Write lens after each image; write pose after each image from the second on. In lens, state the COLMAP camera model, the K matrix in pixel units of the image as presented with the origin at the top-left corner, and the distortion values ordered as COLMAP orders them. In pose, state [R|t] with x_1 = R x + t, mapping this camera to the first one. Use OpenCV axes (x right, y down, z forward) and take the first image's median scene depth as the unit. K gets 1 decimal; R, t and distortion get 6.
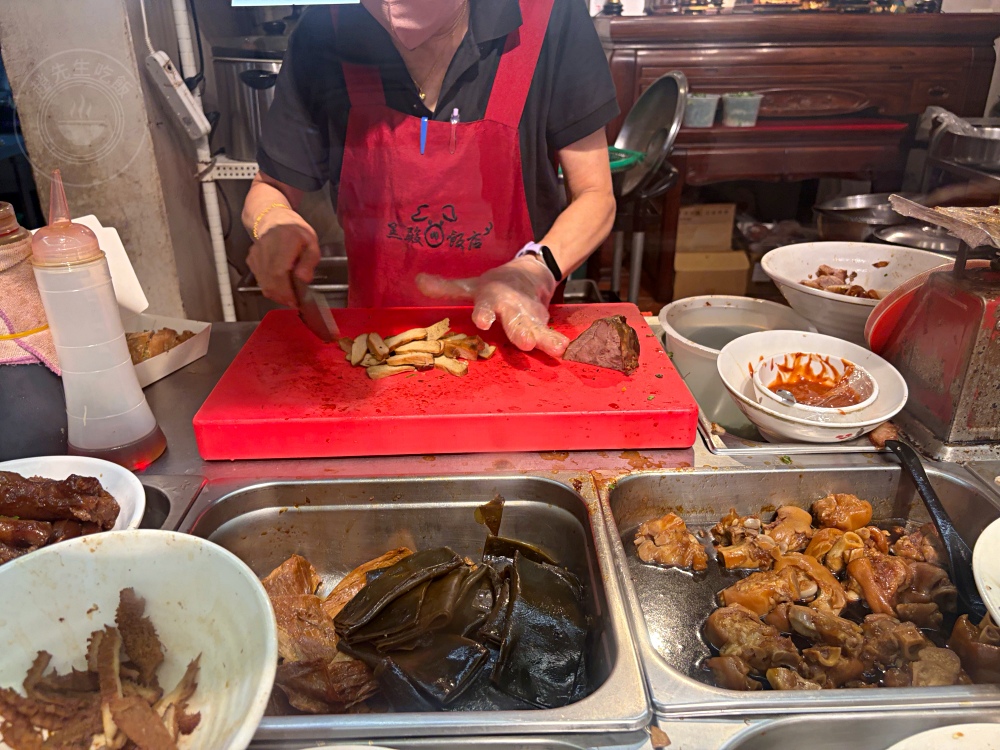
lens RADIAL K [[775.6, 0, 493.9], [0, 775.6, 382.2], [0, 0, 1]] dist [0.054828, -0.075498]
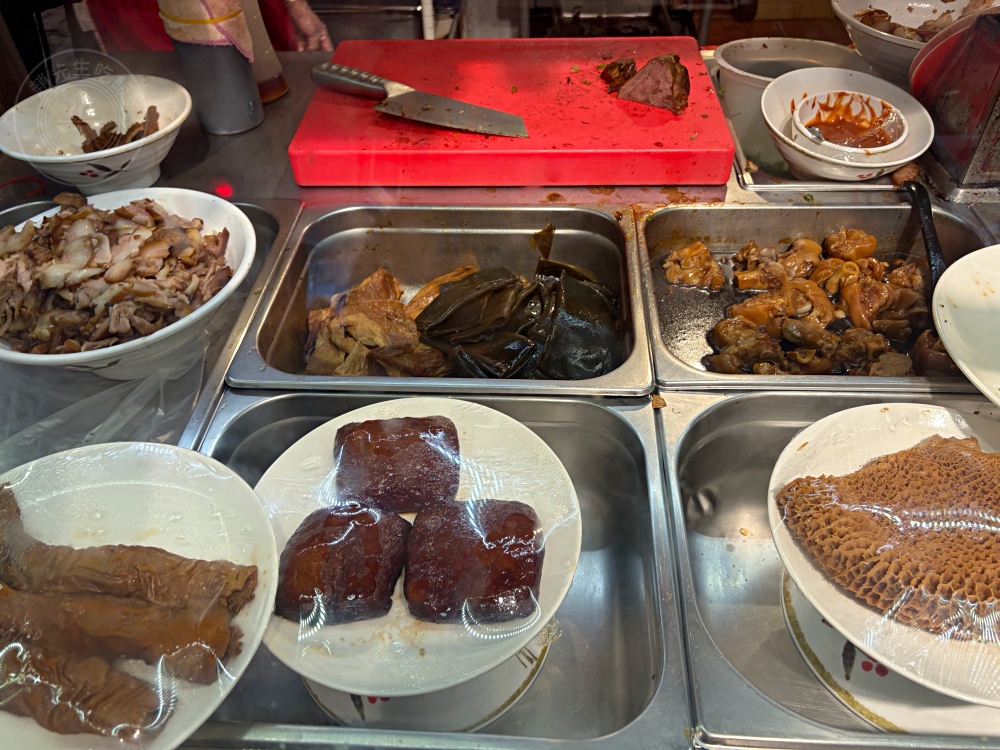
lens RADIAL K [[775.6, 0, 495.7], [0, 775.6, 383.5], [0, 0, 1]] dist [0.054828, -0.075498]
pose [[0.997256, 0.039161, -0.062822, 0.006870], [-0.015928, 0.942257, 0.334513, -0.018338], [0.072294, -0.332594, 0.940295, -0.188639]]
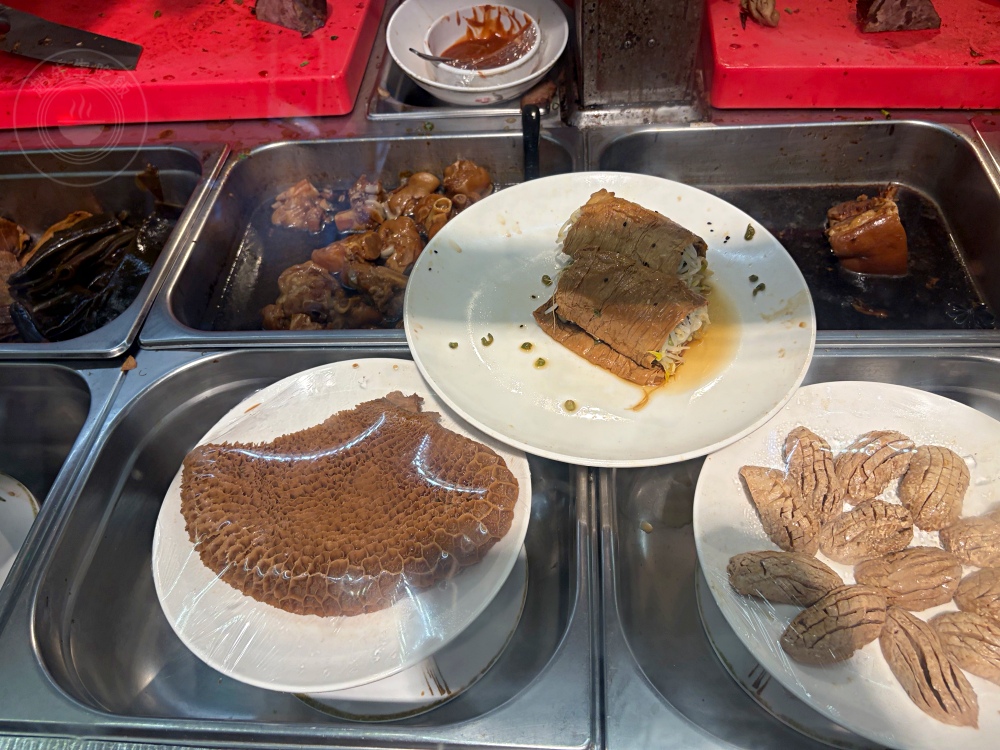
lens RADIAL K [[775.6, 0, 497.4], [0, 775.6, 379.5], [0, 0, 1]] dist [0.054828, -0.075498]
pose [[0.994734, 0.020093, -0.100498, 0.614958], [0.025158, 0.902718, 0.429497, -0.044391], [0.099351, -0.429764, 0.897459, -0.082502]]
